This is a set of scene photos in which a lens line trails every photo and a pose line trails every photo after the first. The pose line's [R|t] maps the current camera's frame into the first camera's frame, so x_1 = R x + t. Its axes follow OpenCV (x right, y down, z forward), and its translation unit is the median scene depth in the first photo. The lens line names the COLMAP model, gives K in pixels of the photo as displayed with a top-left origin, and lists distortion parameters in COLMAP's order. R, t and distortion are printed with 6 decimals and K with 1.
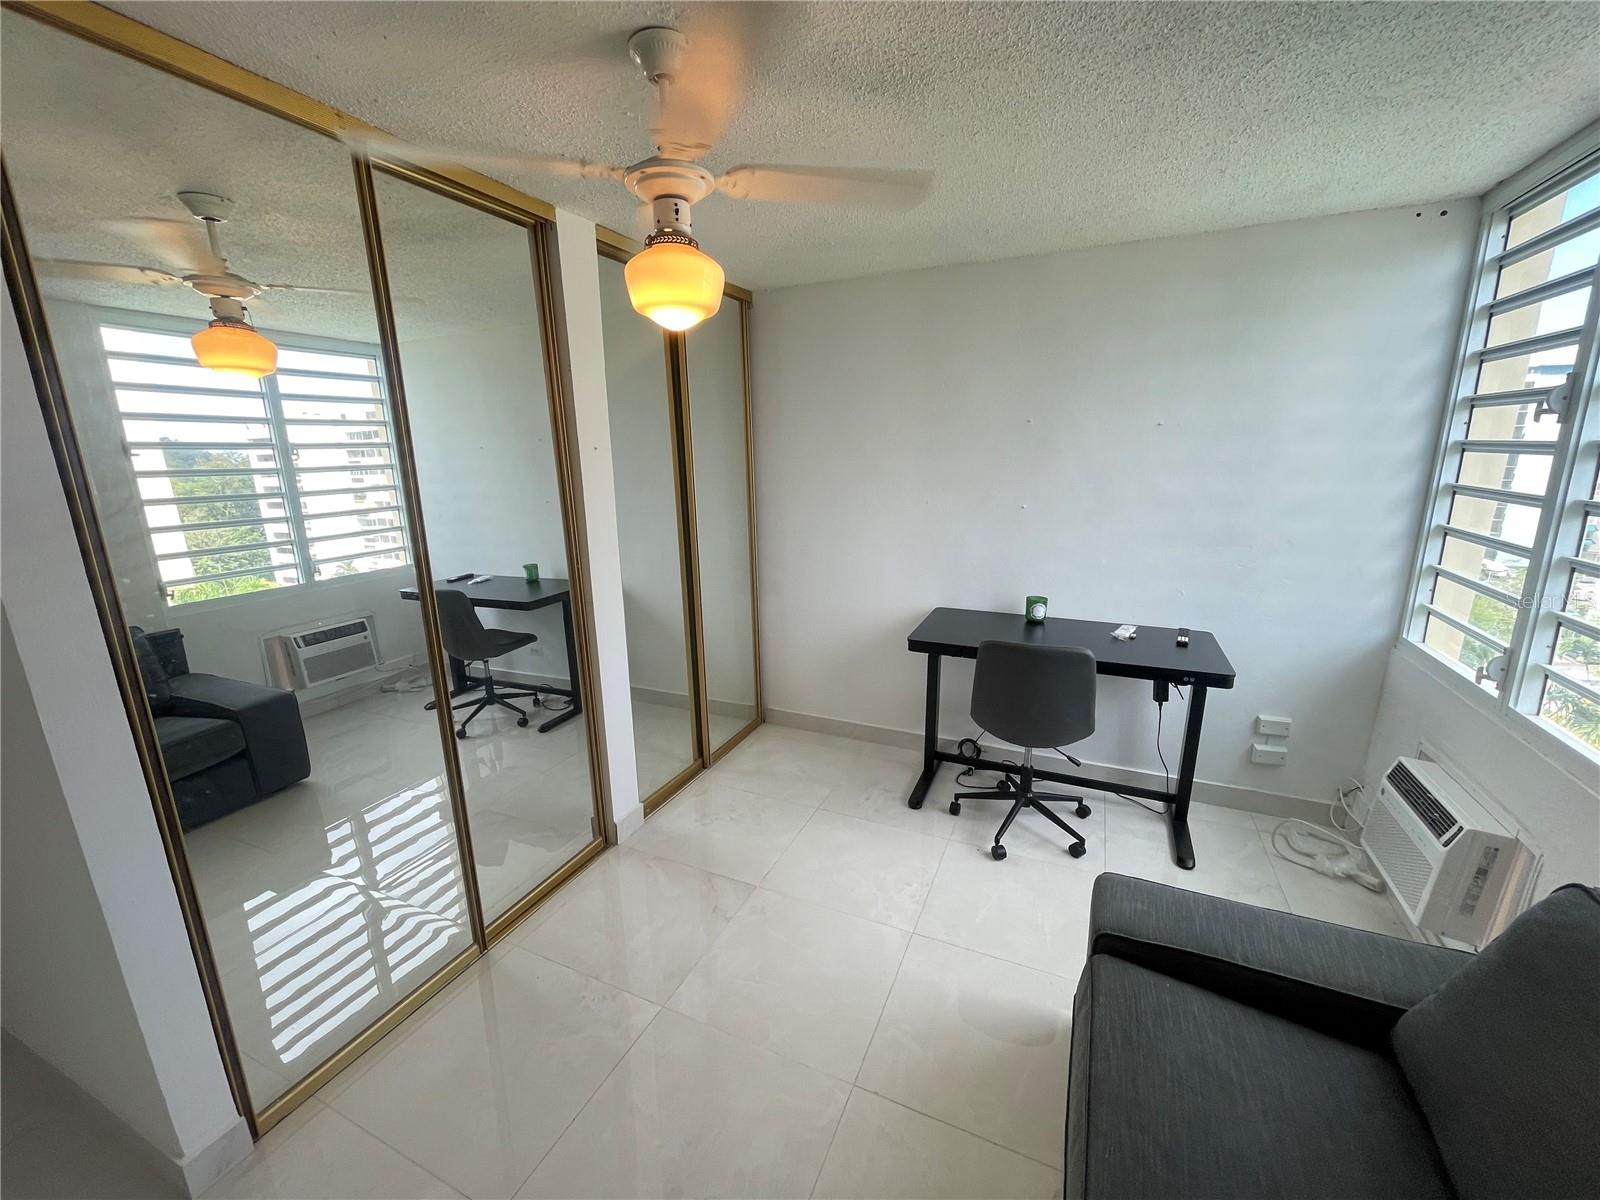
lens RADIAL K [[671.5, 0, 792.7], [0, 671.5, 611.5], [0, 0, 1]] dist [-0.003965, 0.000731]
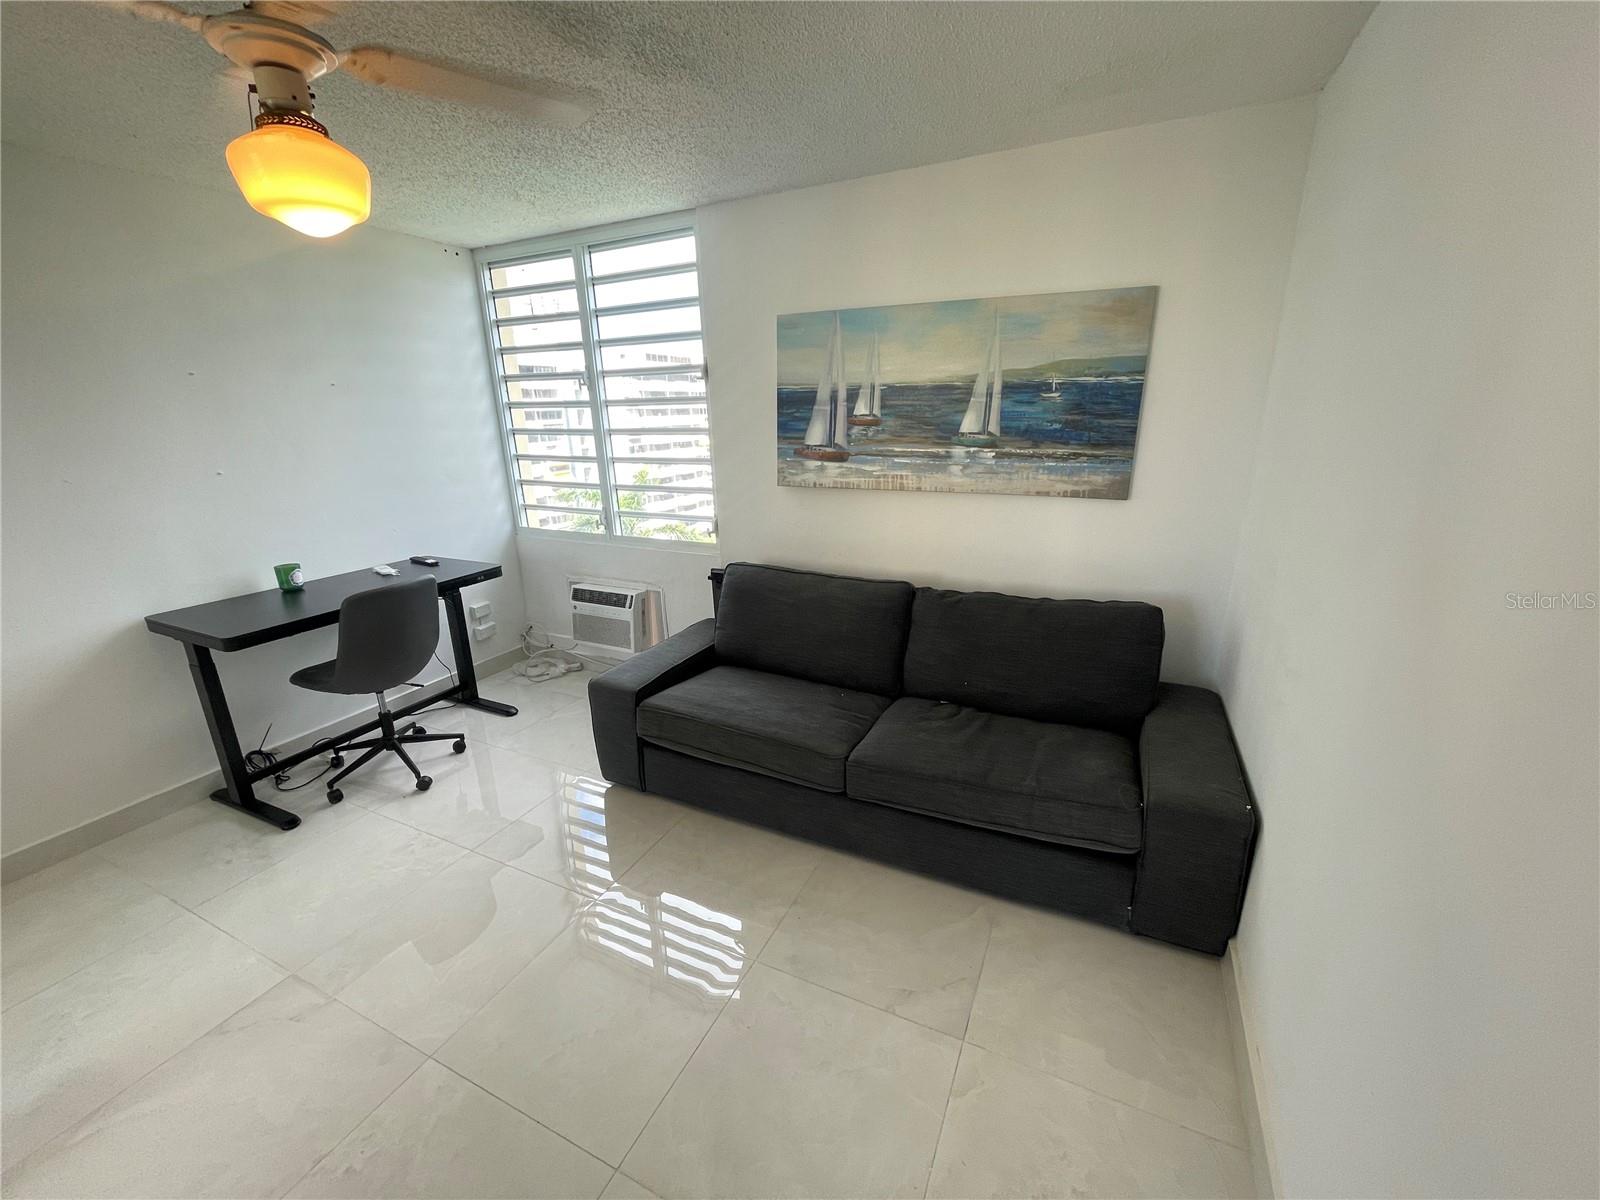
lens RADIAL K [[647.9, 0, 801.4], [0, 647.9, 600.0], [0, 0, 1]] dist [-0.001987, 0.000103]
pose [[0.036306, -0.294308, 0.955021, -0.594096], [0.264006, 0.924525, 0.274873, -0.046187], [-0.963838, 0.242151, 0.111265, 0.220594]]
